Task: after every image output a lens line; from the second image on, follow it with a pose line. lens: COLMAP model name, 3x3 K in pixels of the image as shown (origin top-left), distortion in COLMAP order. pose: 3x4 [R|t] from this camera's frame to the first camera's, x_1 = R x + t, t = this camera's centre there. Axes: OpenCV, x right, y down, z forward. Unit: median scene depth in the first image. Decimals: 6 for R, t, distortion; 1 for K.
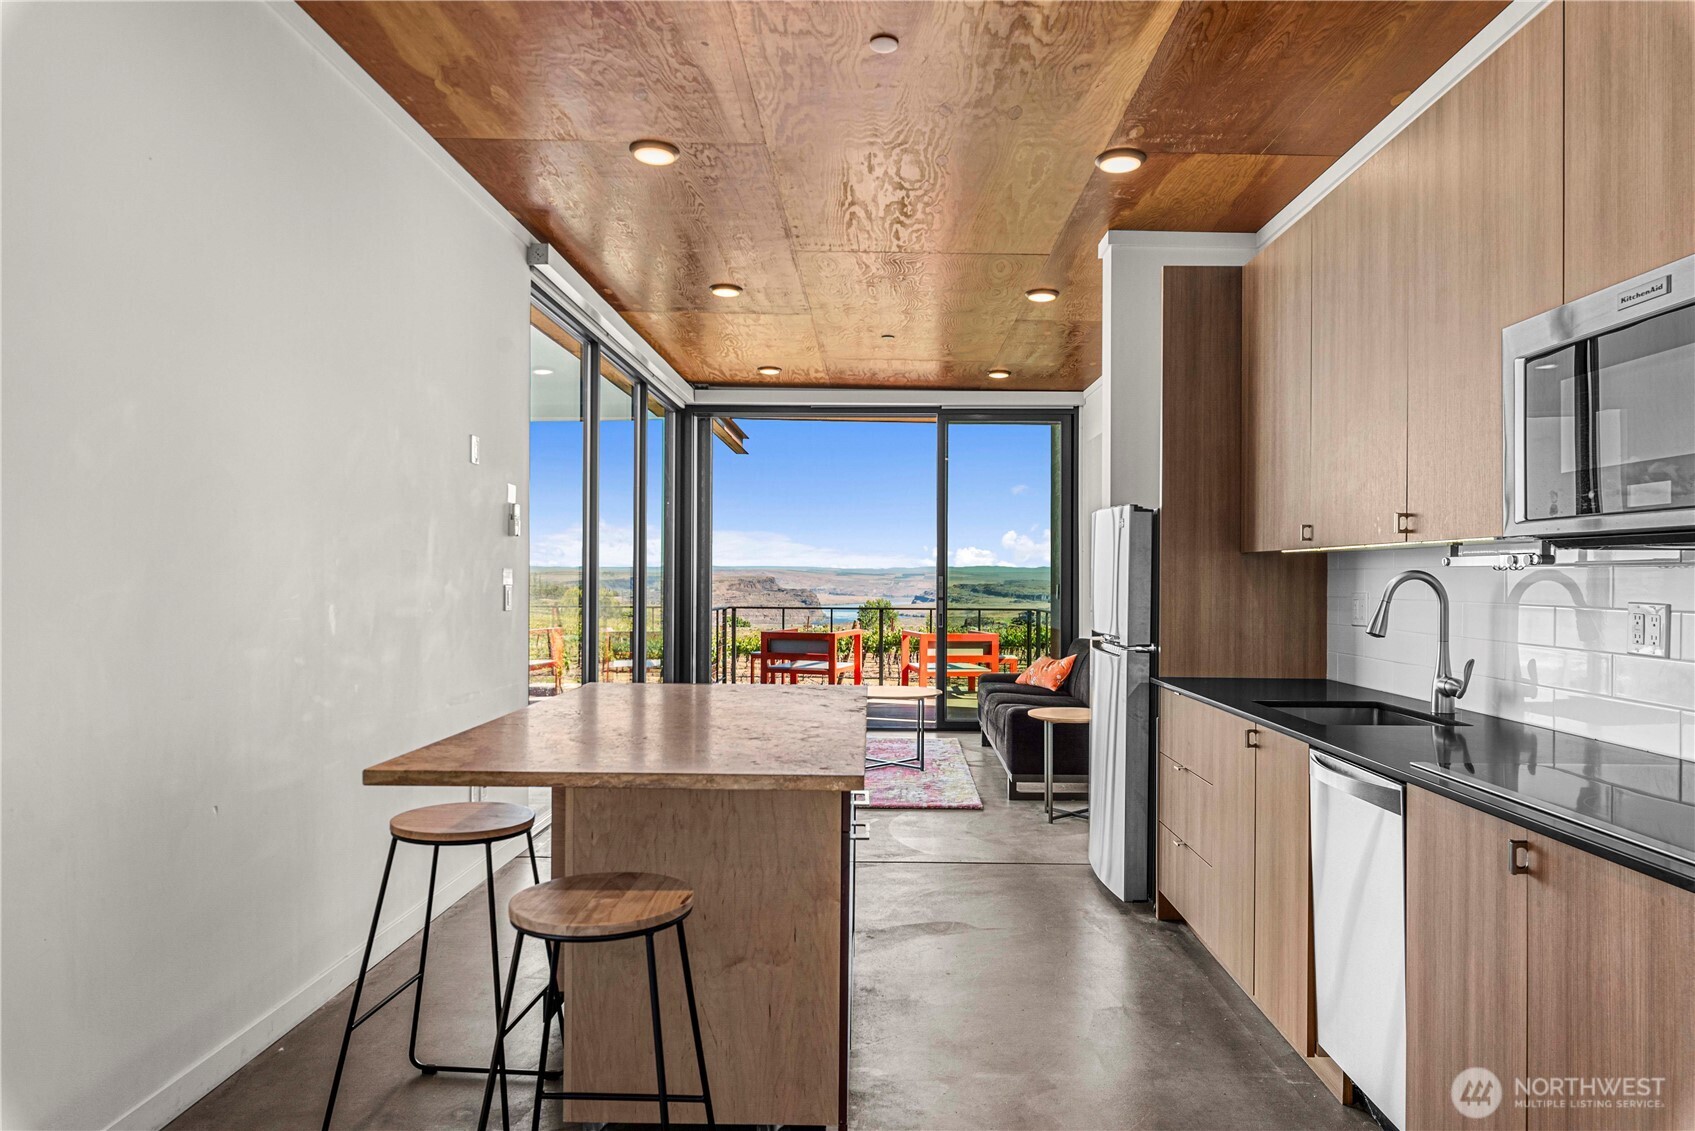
lens RADIAL K [[1034.8, 0, 862.7], [0, 1034.8, 576.4], [0, 0, 1]] dist [-0.001558, 0.000086]
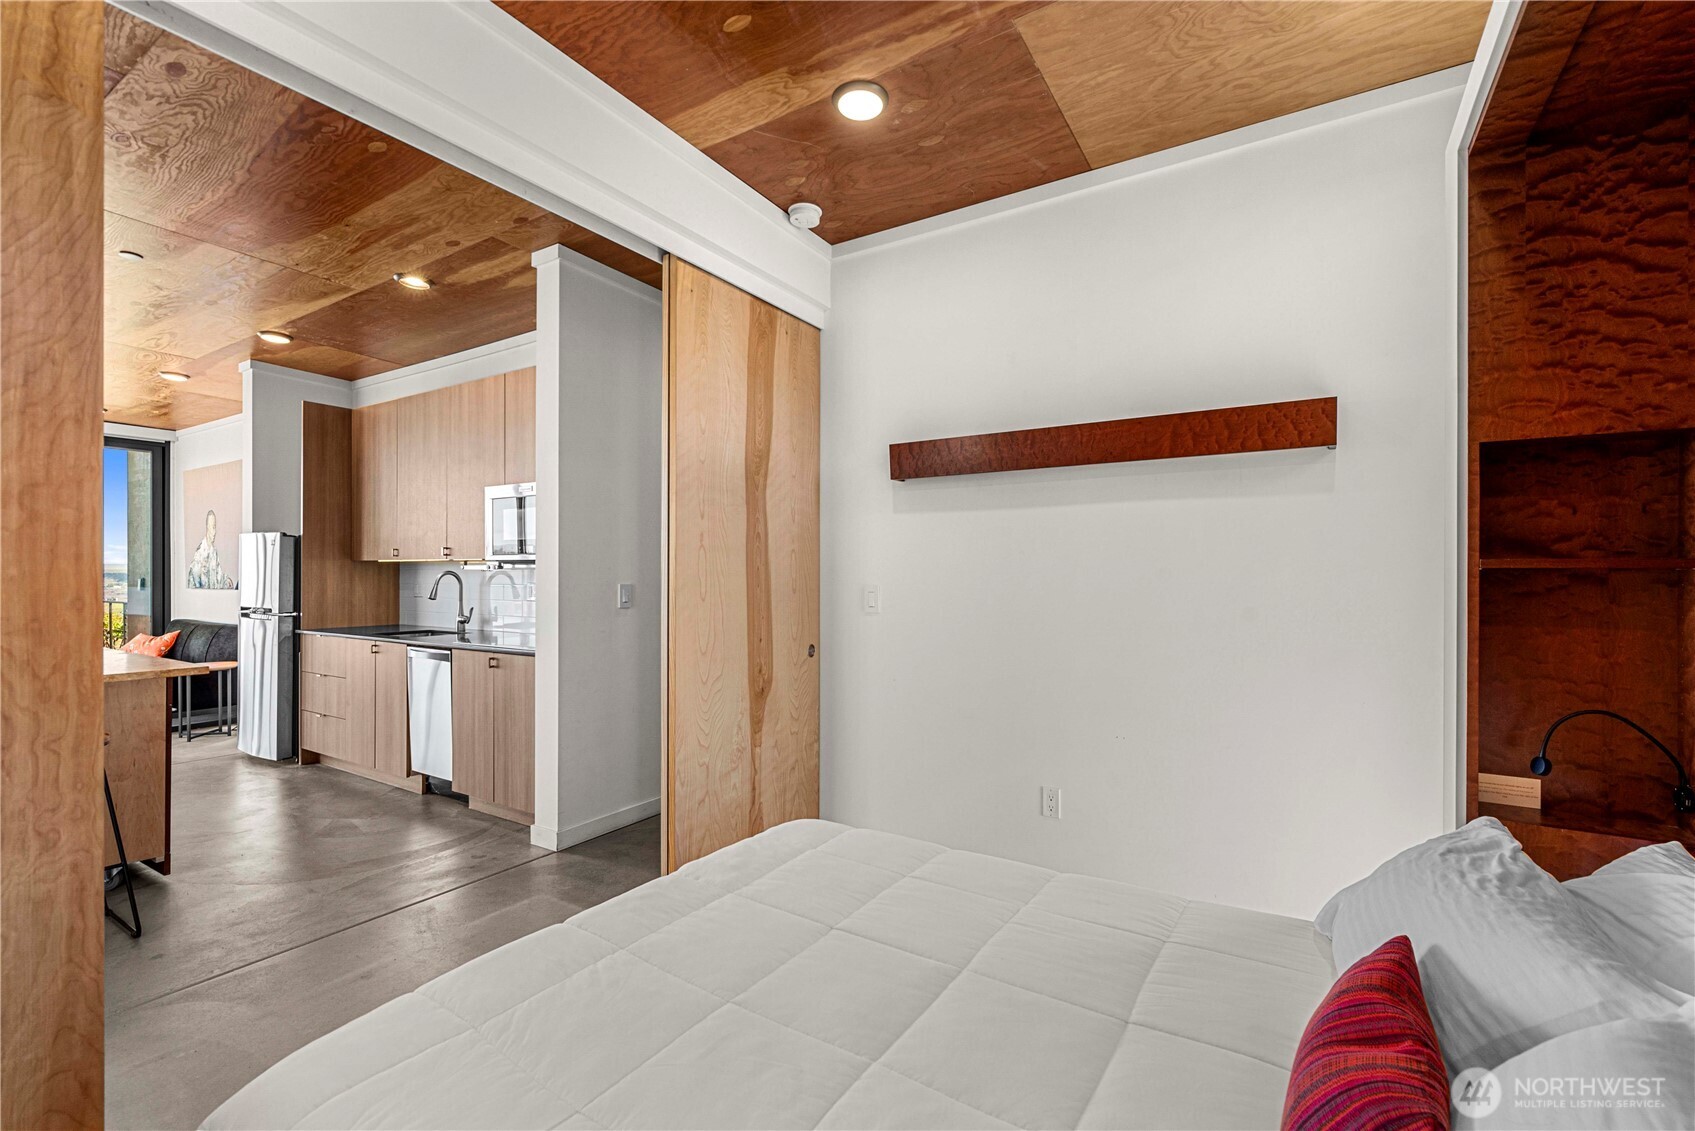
lens RADIAL K [[732.5, 0, 856.6], [0, 732.5, 573.6], [0, 0, 1]] dist [0.000262, 0.000232]
pose [[0.514971, -0.004301, 0.857197, -0.328491], [0.000822, 0.999989, 0.004524, -0.005065], [-0.857207, -0.001625, 0.514969, -0.515091]]
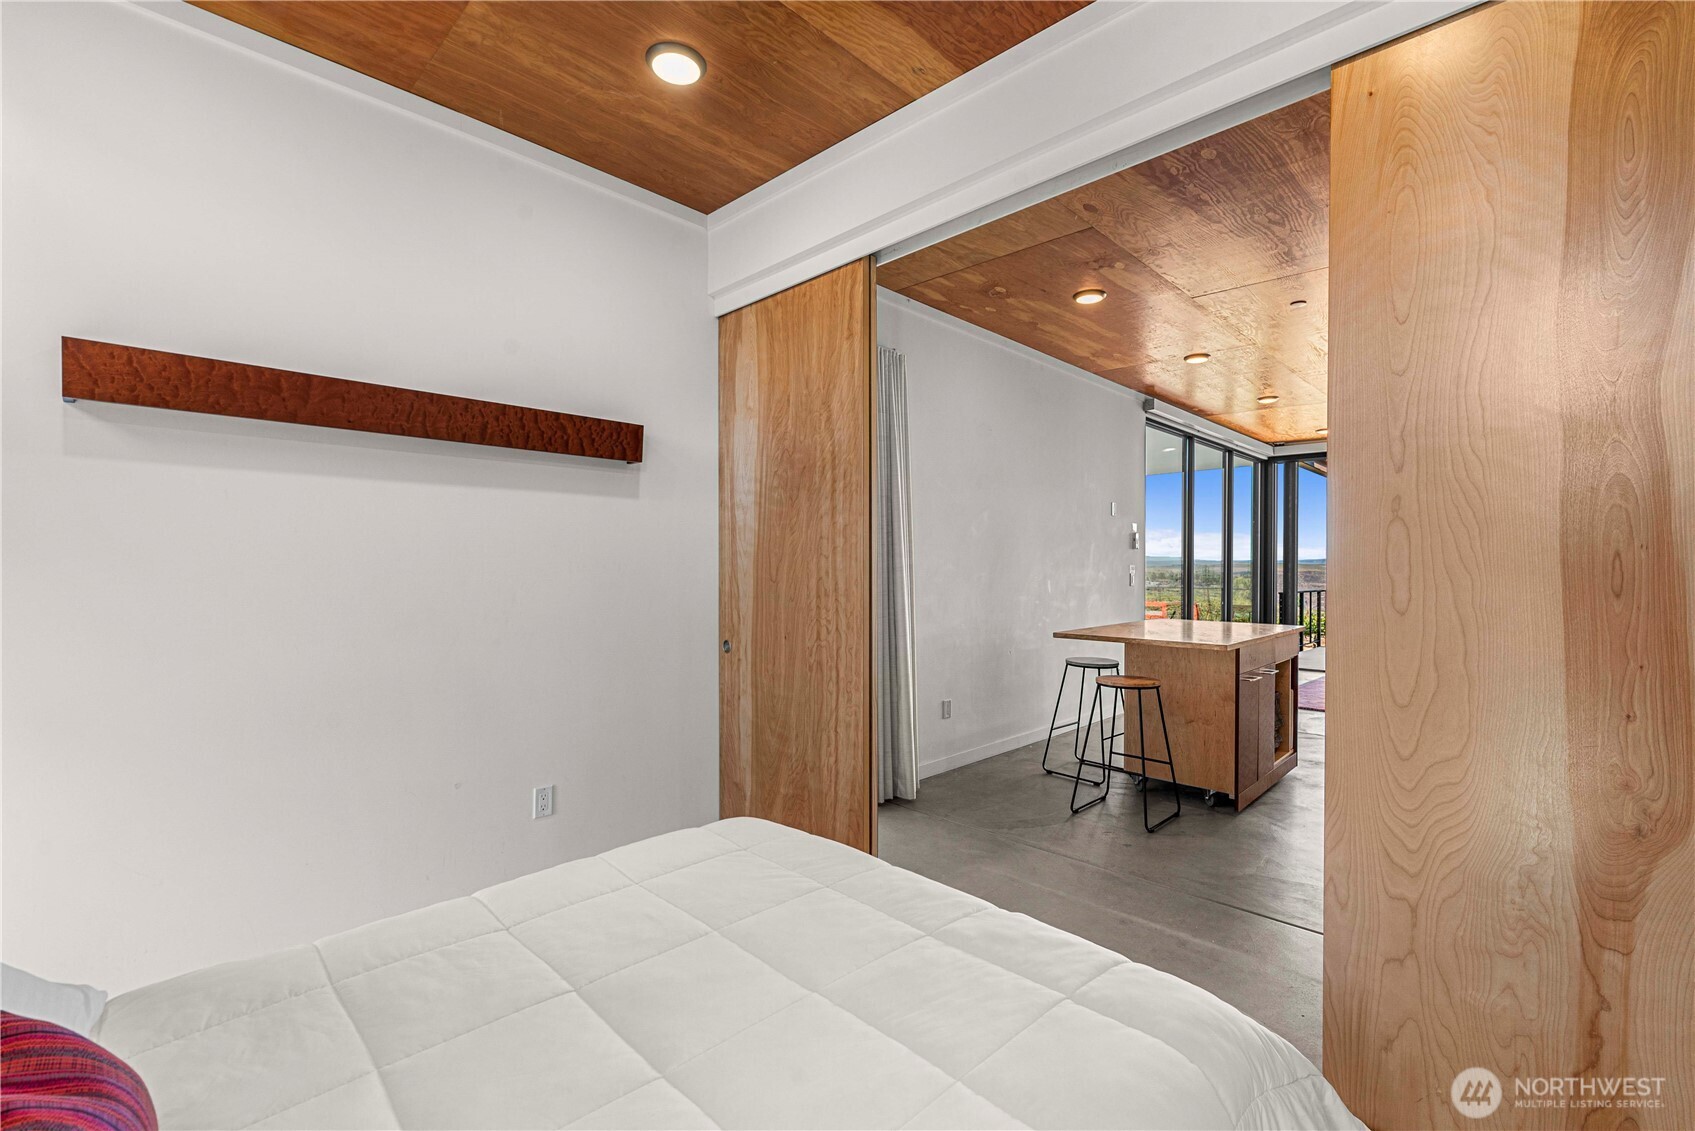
lens RADIAL K [[732.5, 0, 856.6], [0, 732.5, 573.6], [0, 0, 1]] dist [0.000262, 0.000232]
pose [[0.729419, 0.000884, -0.684067, 0.310517], [0.003980, 0.999977, 0.005535, -0.001632], [0.684056, -0.006760, 0.729398, -0.528011]]
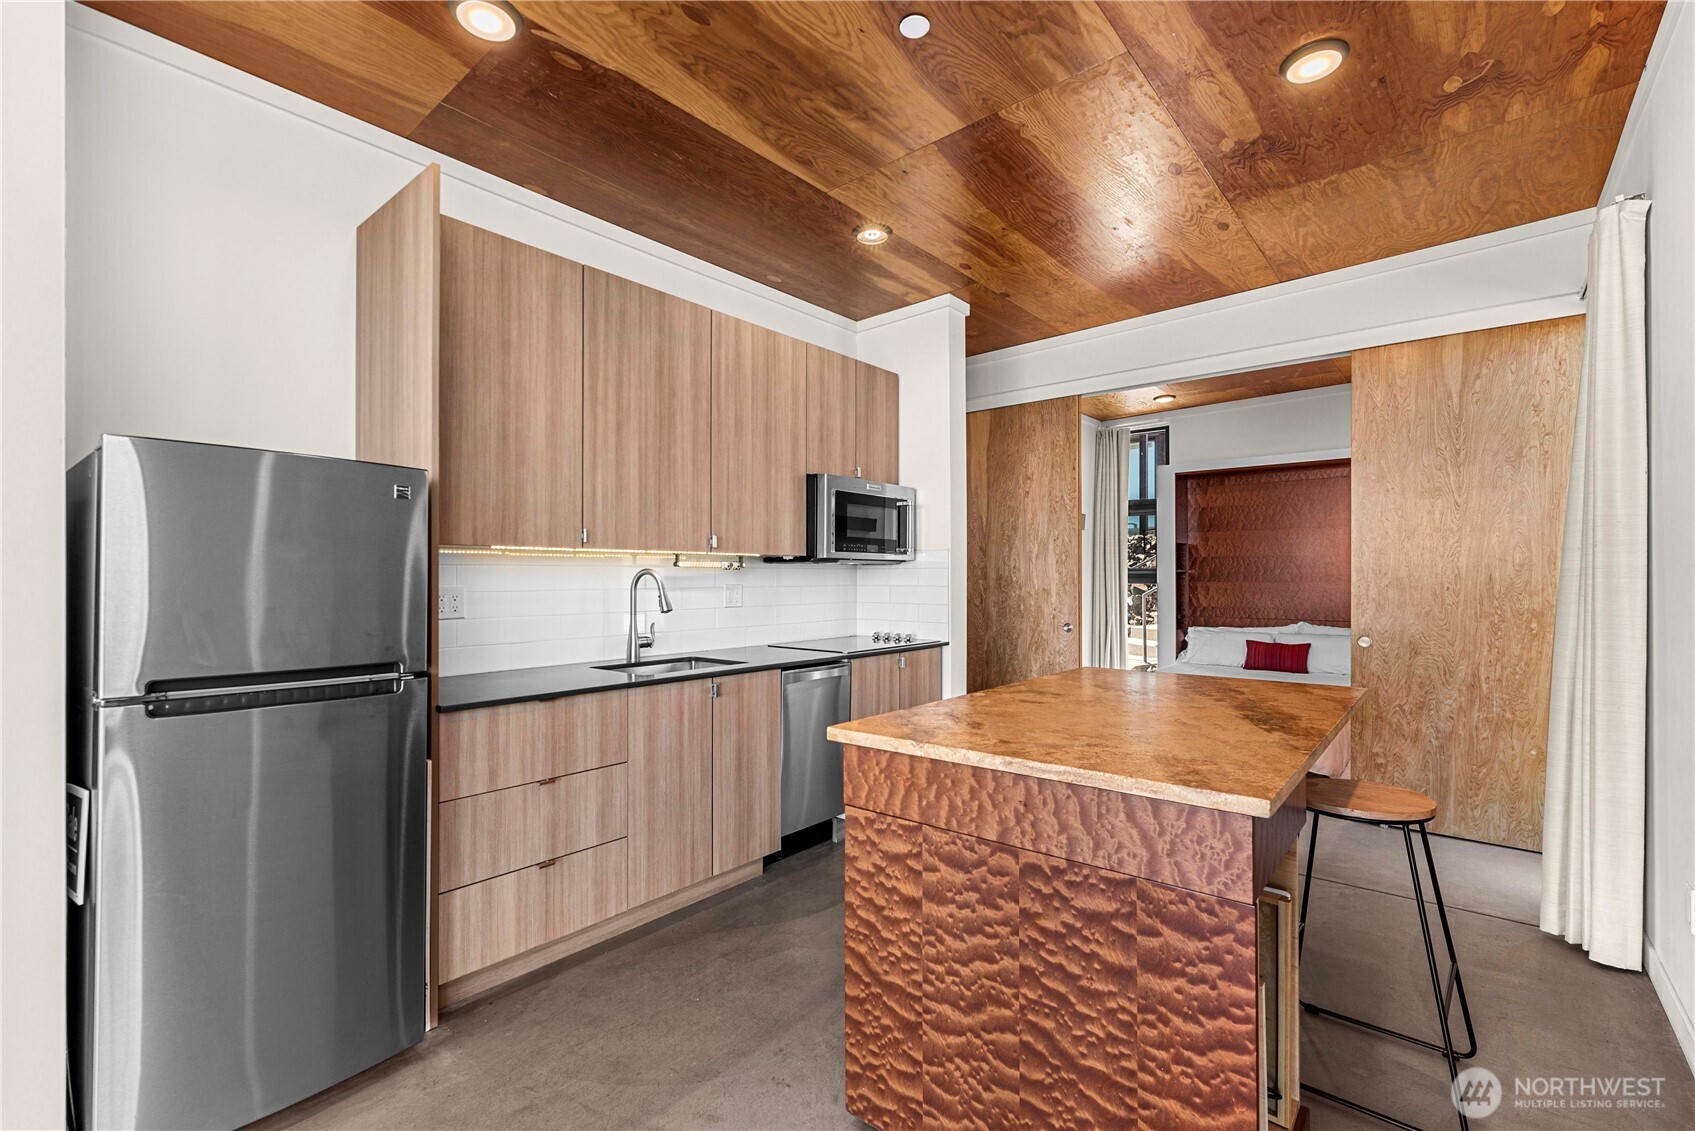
lens RADIAL K [[739.8, 0, 861.3], [0, 739.8, 573.2], [0, 0, 1]] dist [0.001850, 0.000454]
pose [[-0.782959, -0.001446, 0.622072, -0.313161], [-0.002687, 0.999996, -0.001057, 0.001338], [-0.622067, -0.002499, -0.782960, 1.322755]]
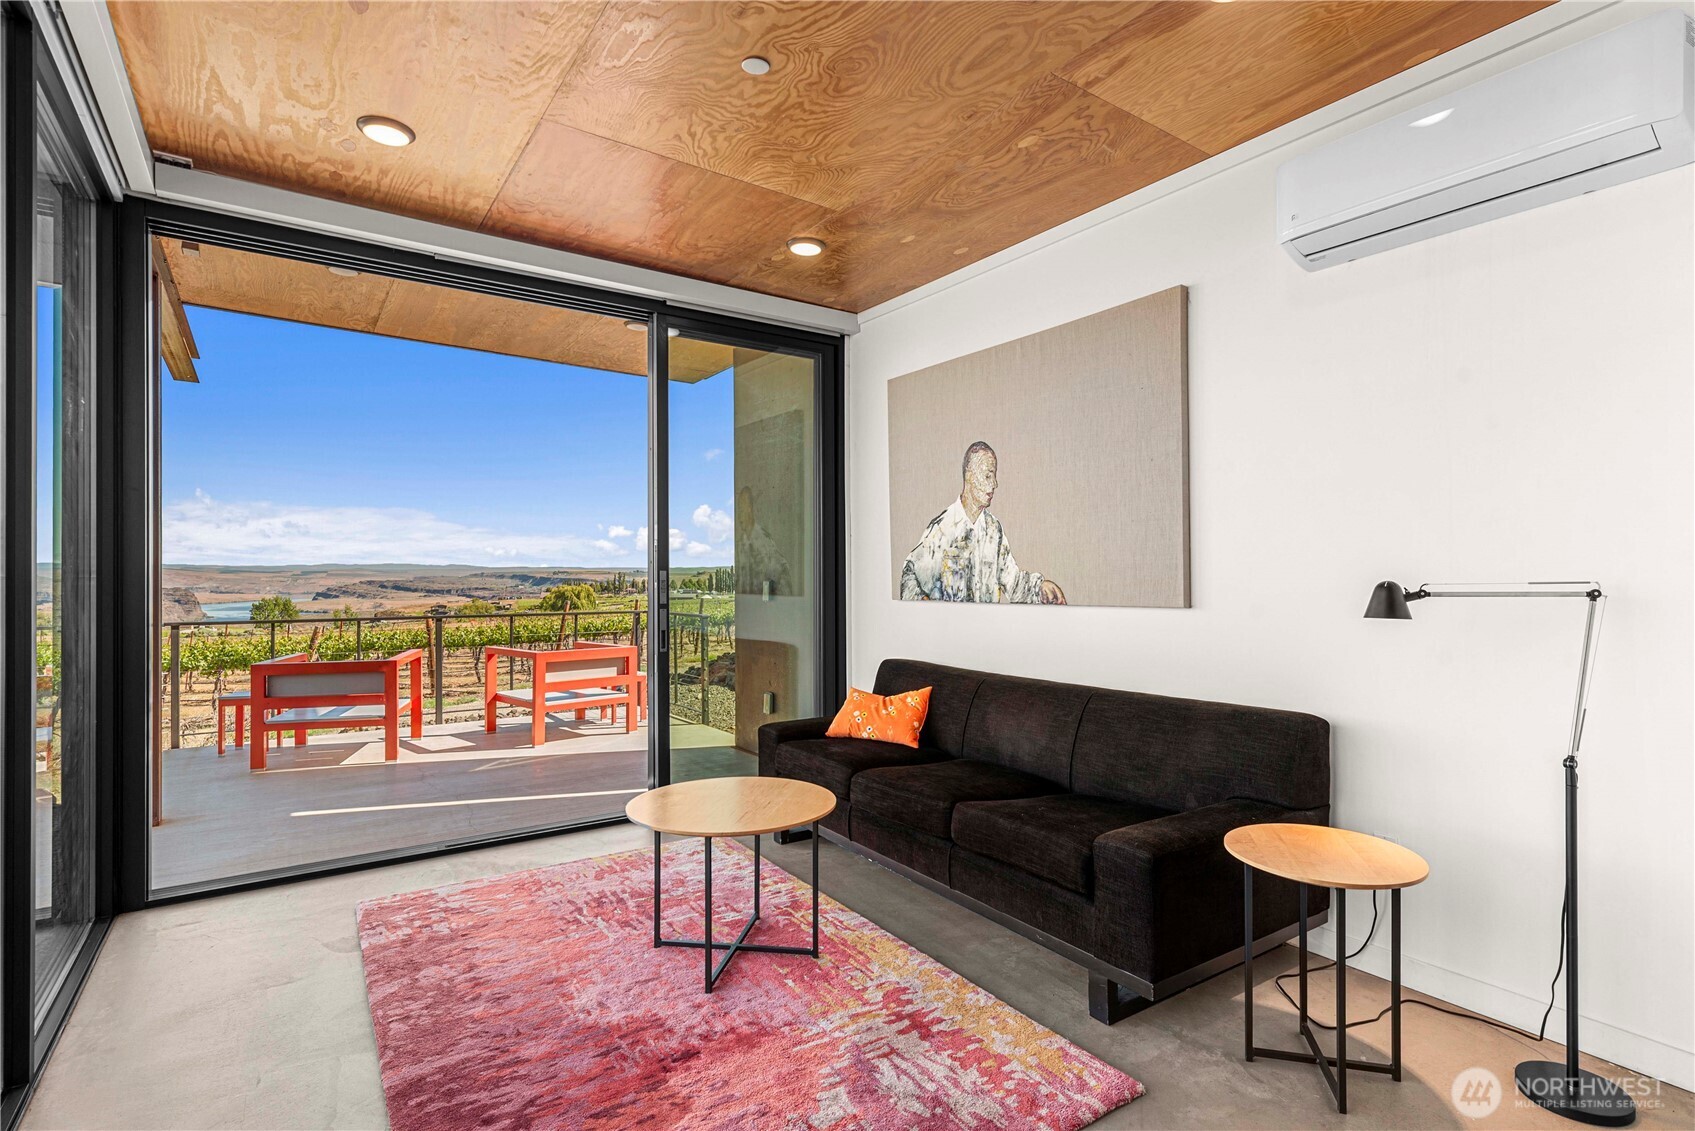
lens RADIAL K [[843.1, 0, 861.5], [0, 843.1, 571.7], [0, 0, 1]] dist [0.004423, 0.001435]
pose [[0.812255, -0.004333, 0.583286, -0.303433], [0.004716, 0.999989, 0.000861, 0.001385], [-0.583283, 0.002051, 0.812266, 1.228083]]
